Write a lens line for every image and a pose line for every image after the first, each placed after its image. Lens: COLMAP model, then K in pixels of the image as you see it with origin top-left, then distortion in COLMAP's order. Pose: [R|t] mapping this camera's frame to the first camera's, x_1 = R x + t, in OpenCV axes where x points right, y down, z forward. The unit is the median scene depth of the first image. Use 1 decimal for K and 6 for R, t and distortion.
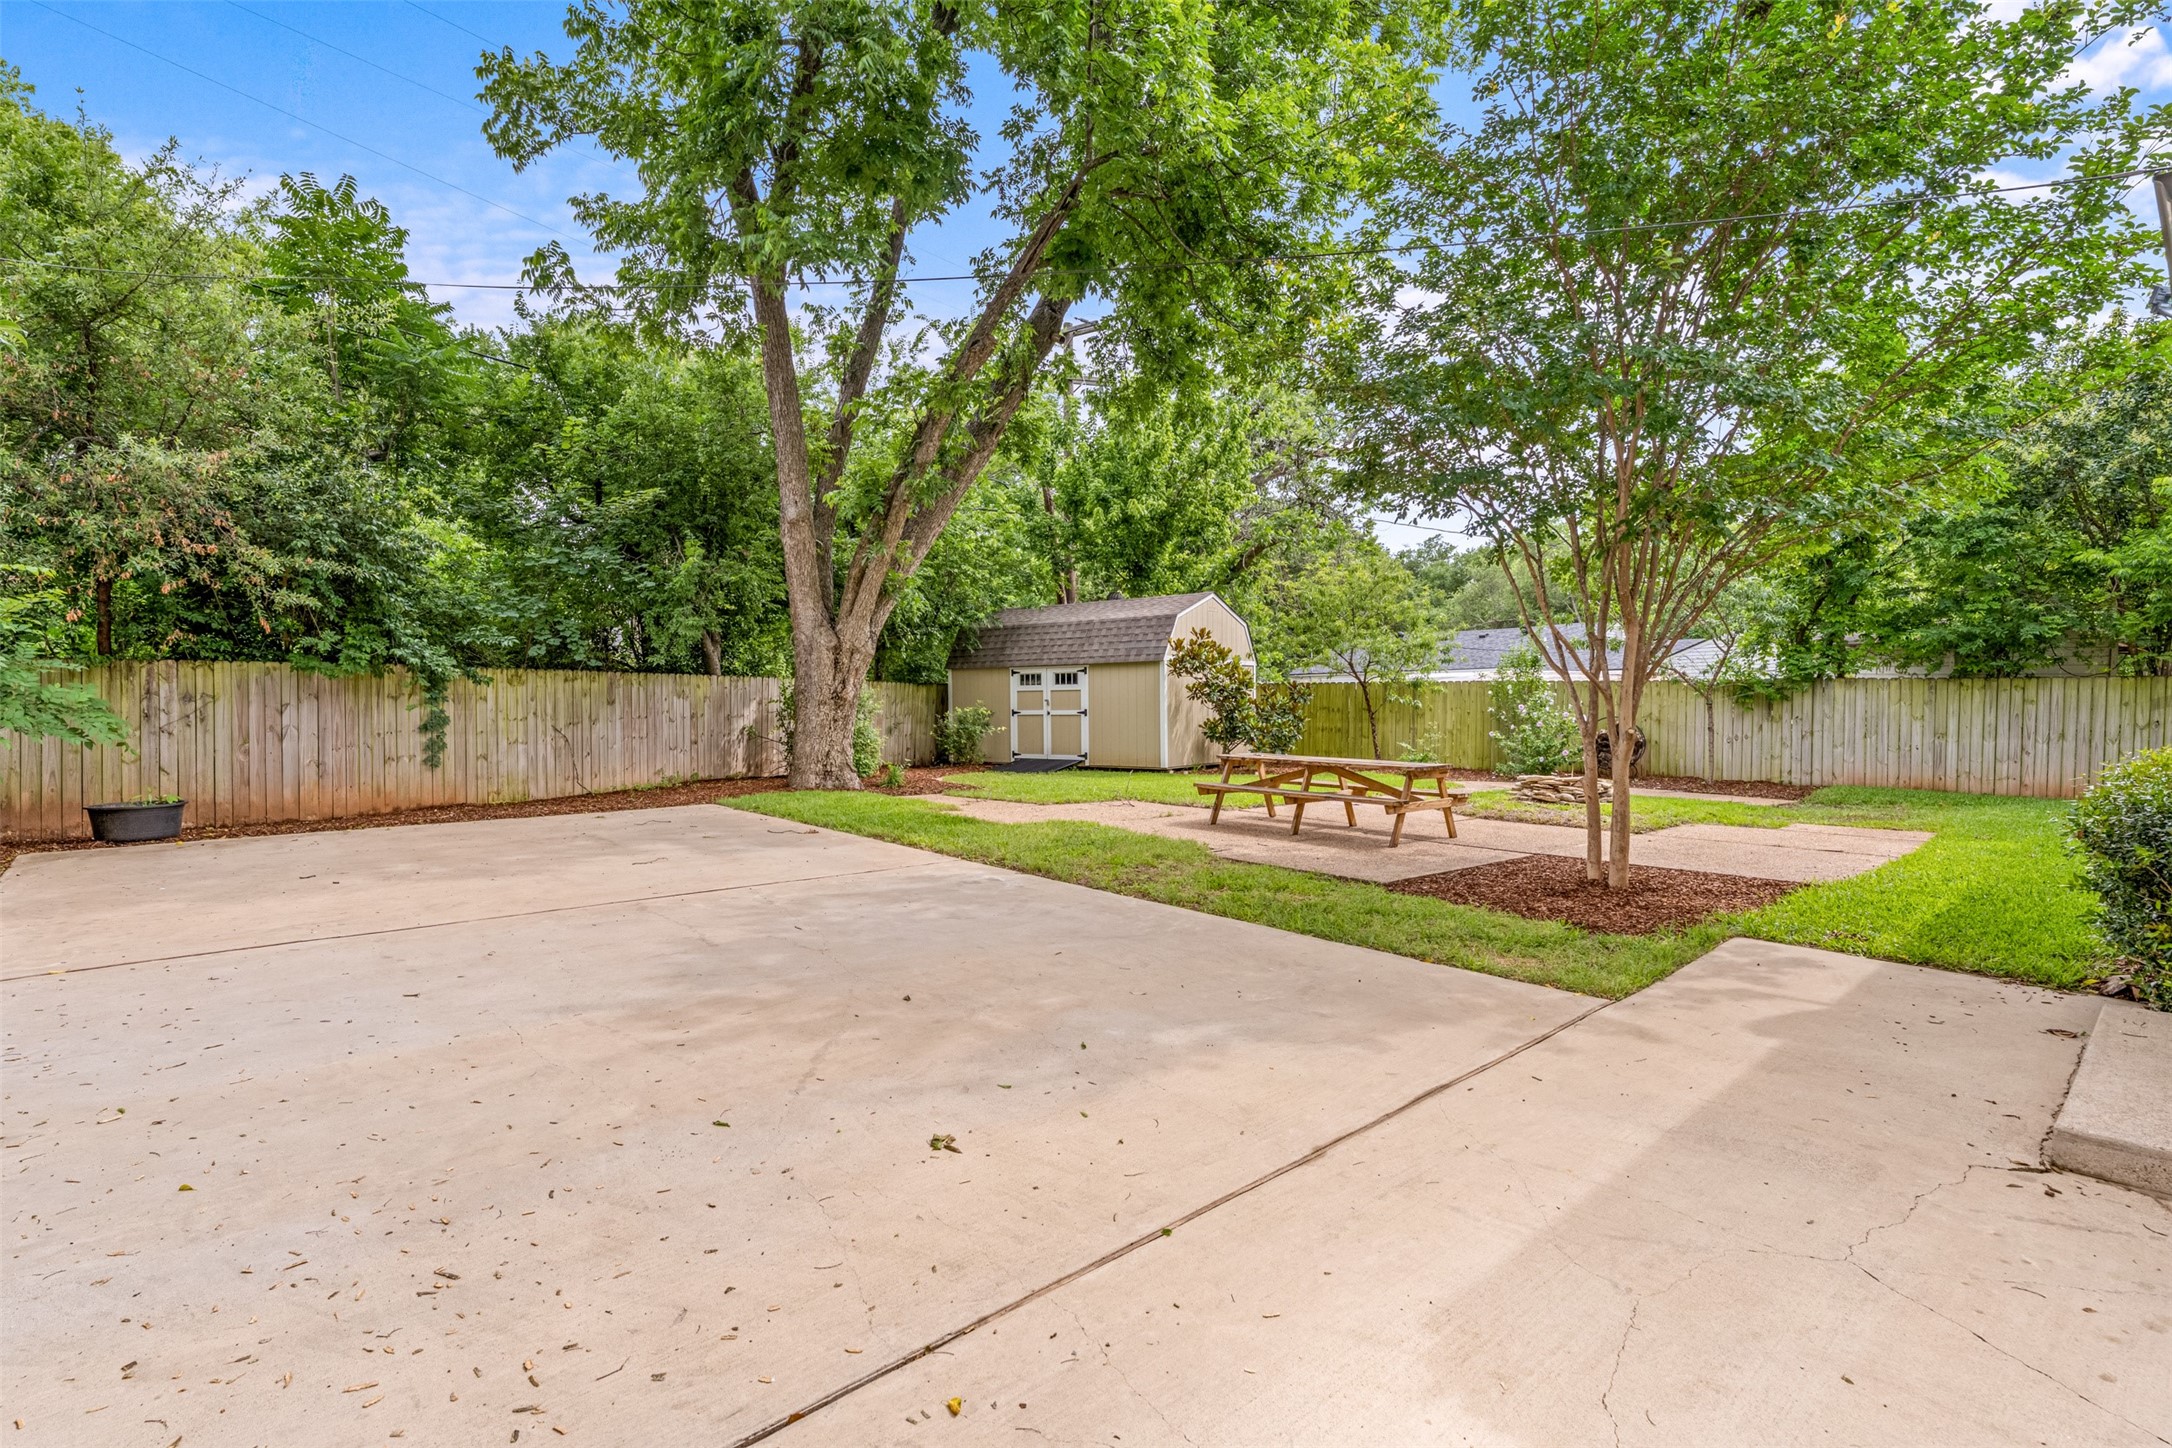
lens RADIAL K [[1053.9, 0, 1085.5], [0, 1053.9, 730.5], [0, 0, 1]] dist [-0.002647, -0.000378]
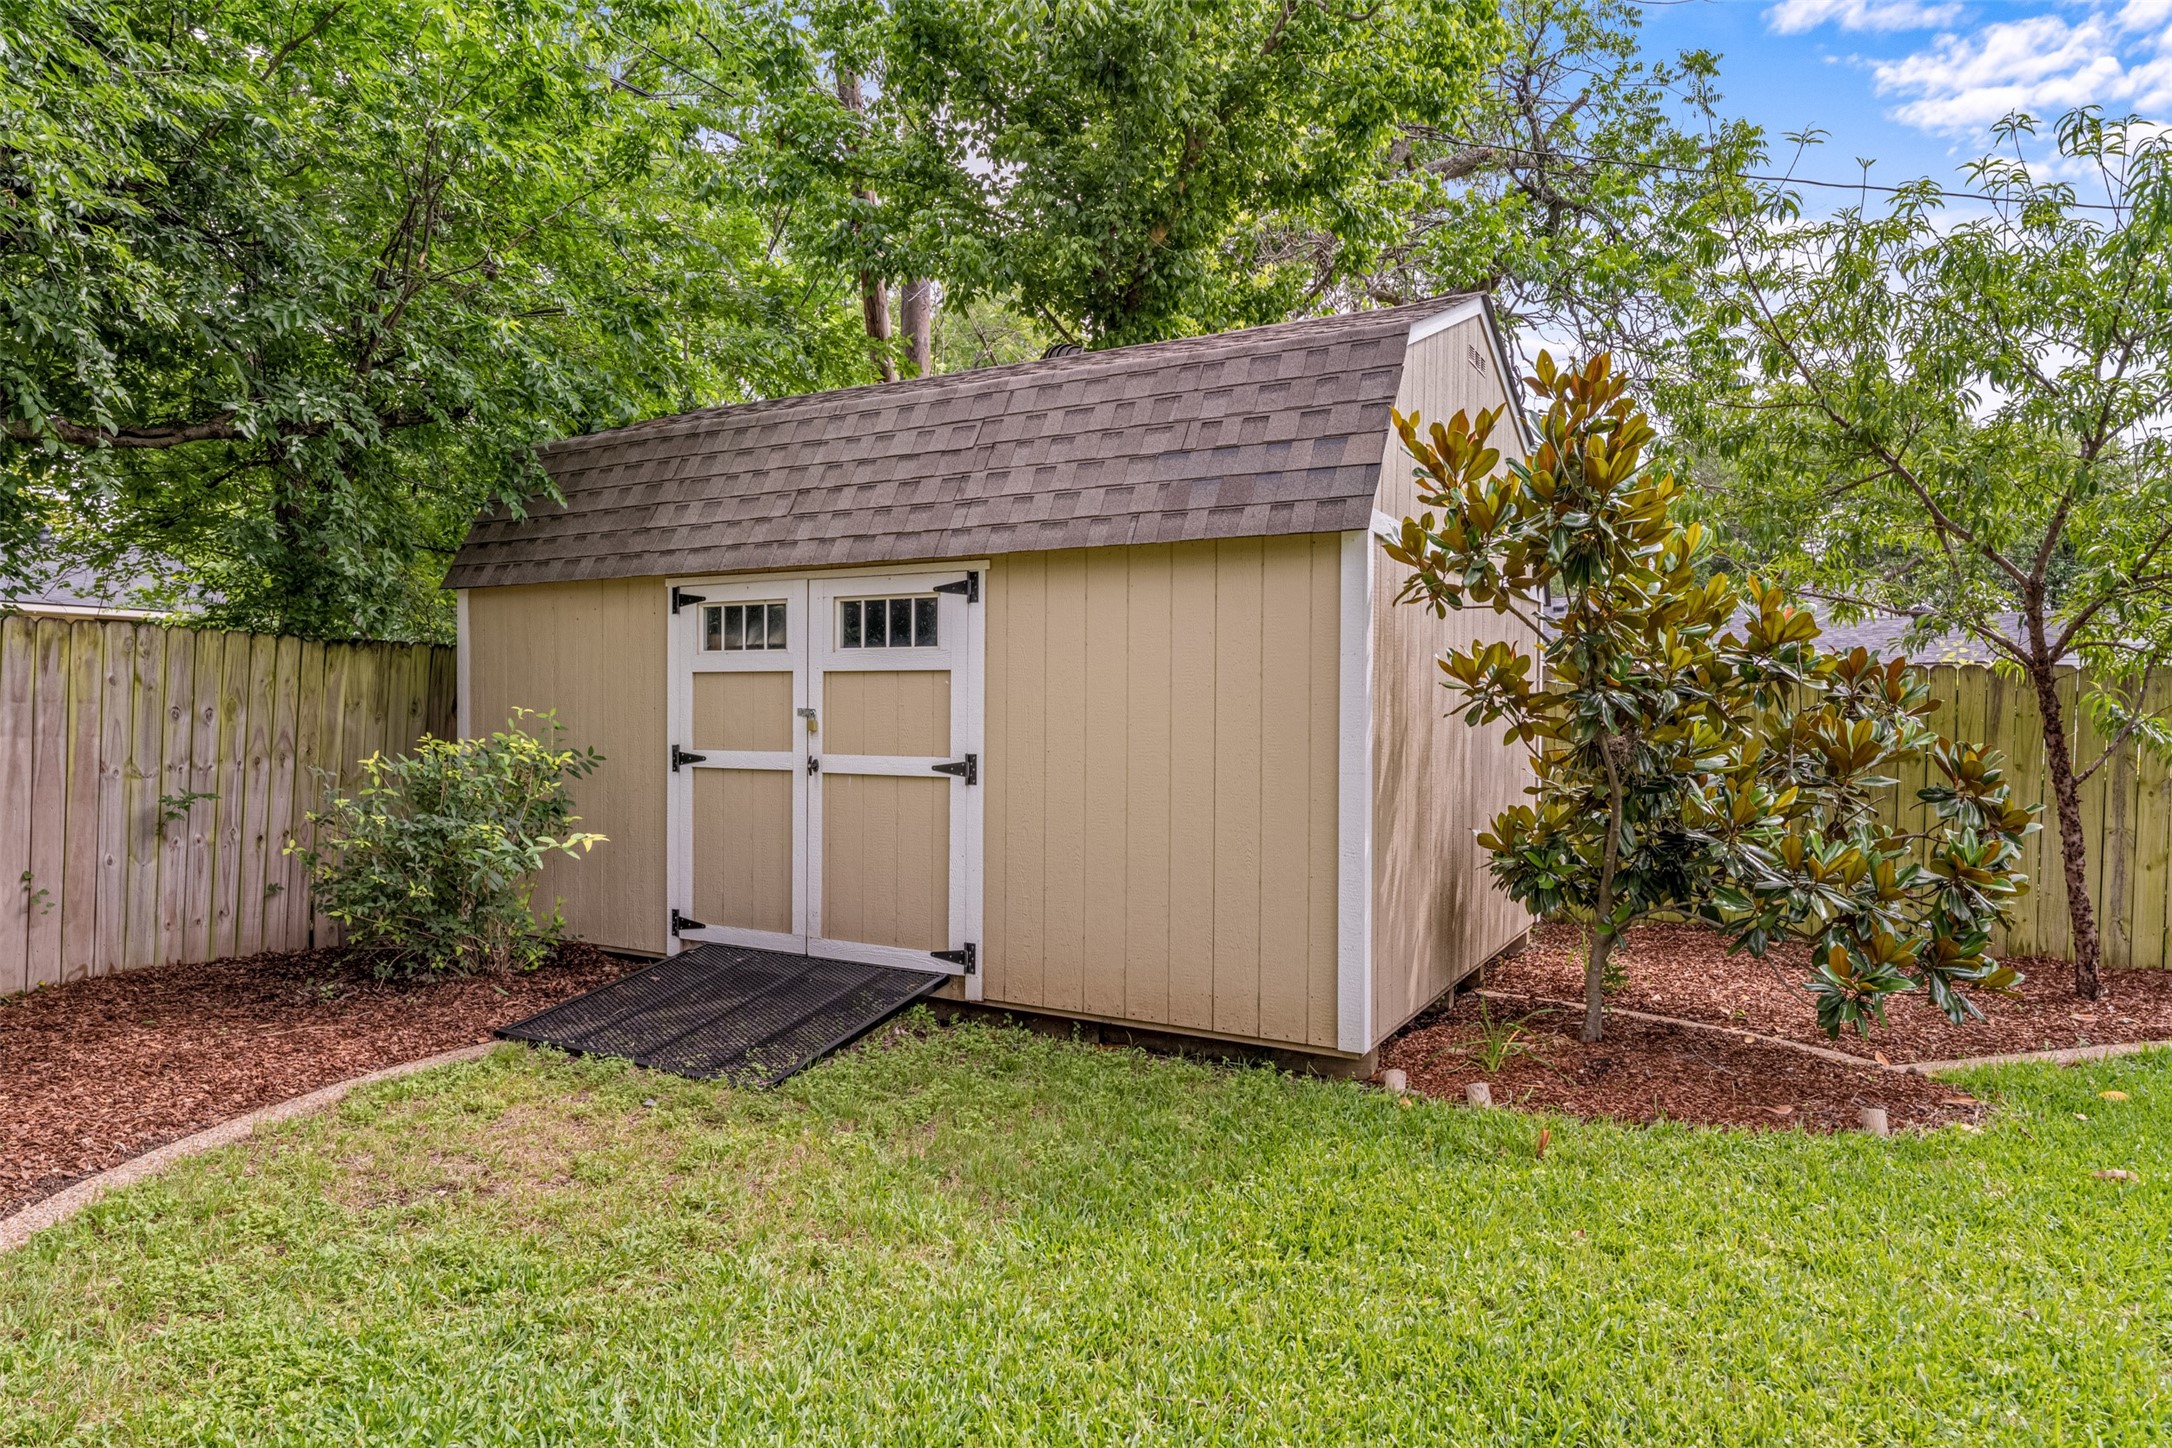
lens RADIAL K [[1259.8, 0, 1084.4], [0, 1259.8, 717.0], [0, 0, 1]] dist [-0.000187, 0.000174]
pose [[0.992952, 0.015627, 0.117484, -0.007842], [-0.013466, 0.999726, -0.019159, -0.023664], [-0.117751, 0.017441, 0.992890, 0.729226]]
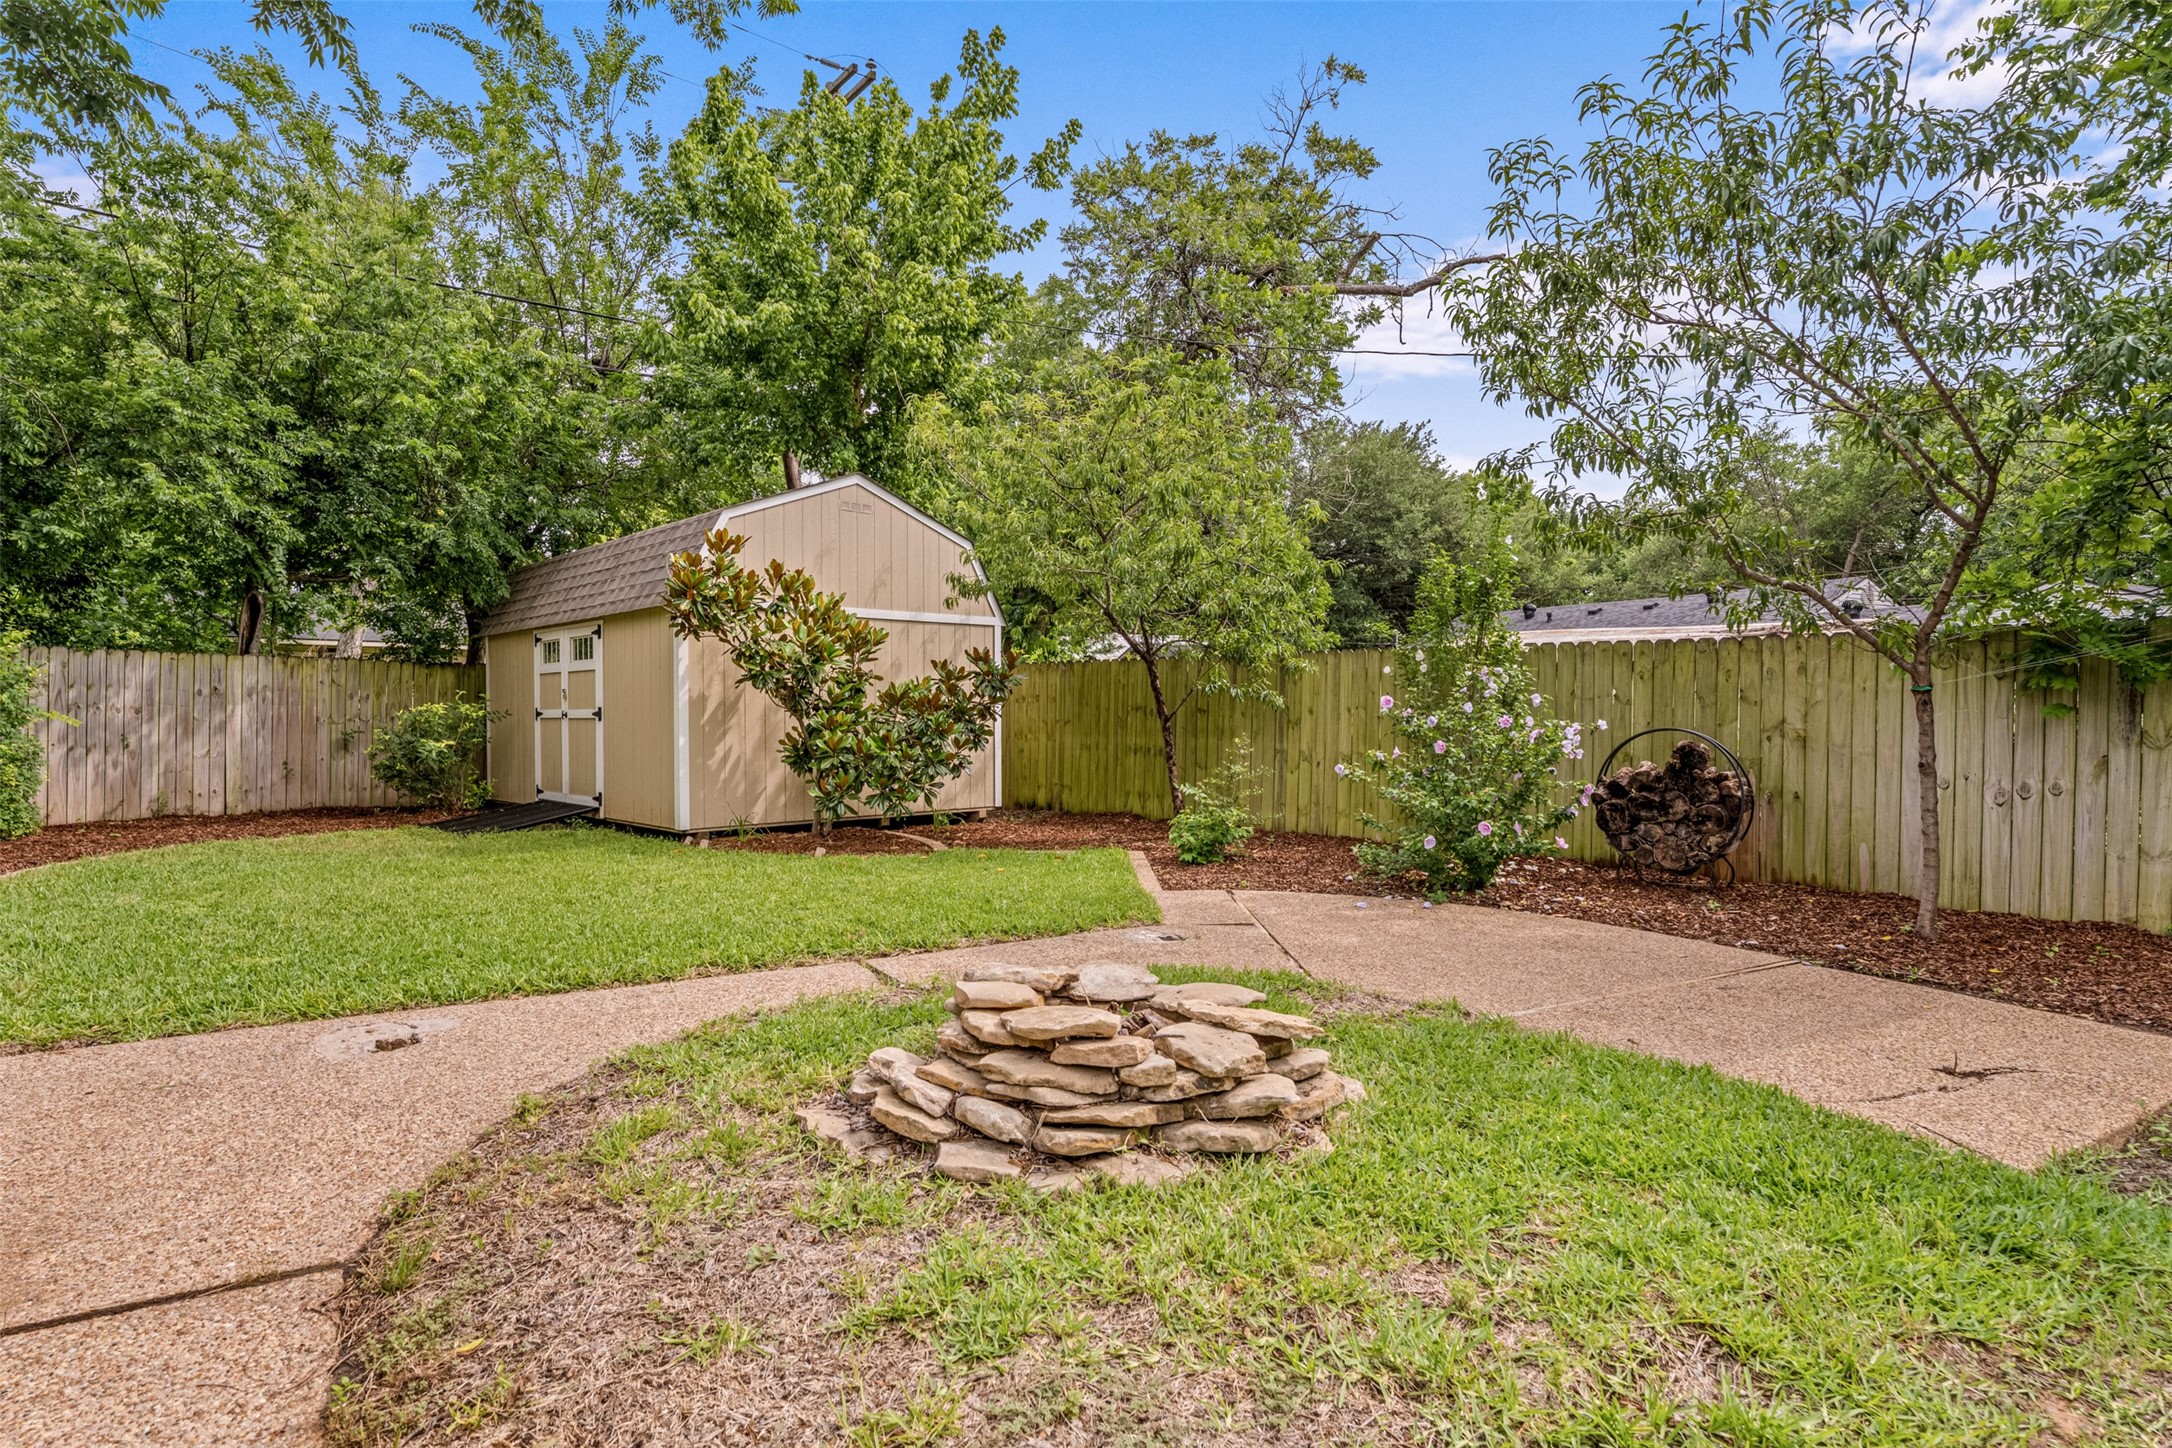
lens RADIAL K [[1135.0, 0, 1086.5], [0, 1135.0, 726.0], [0, 0, 1]] dist [-0.006911, -0.001023]
pose [[0.984975, 0.004389, -0.172640, 0.328305], [-0.005752, 0.999956, -0.007394, -0.008648], [0.172600, 0.008276, 0.984957, 0.503807]]
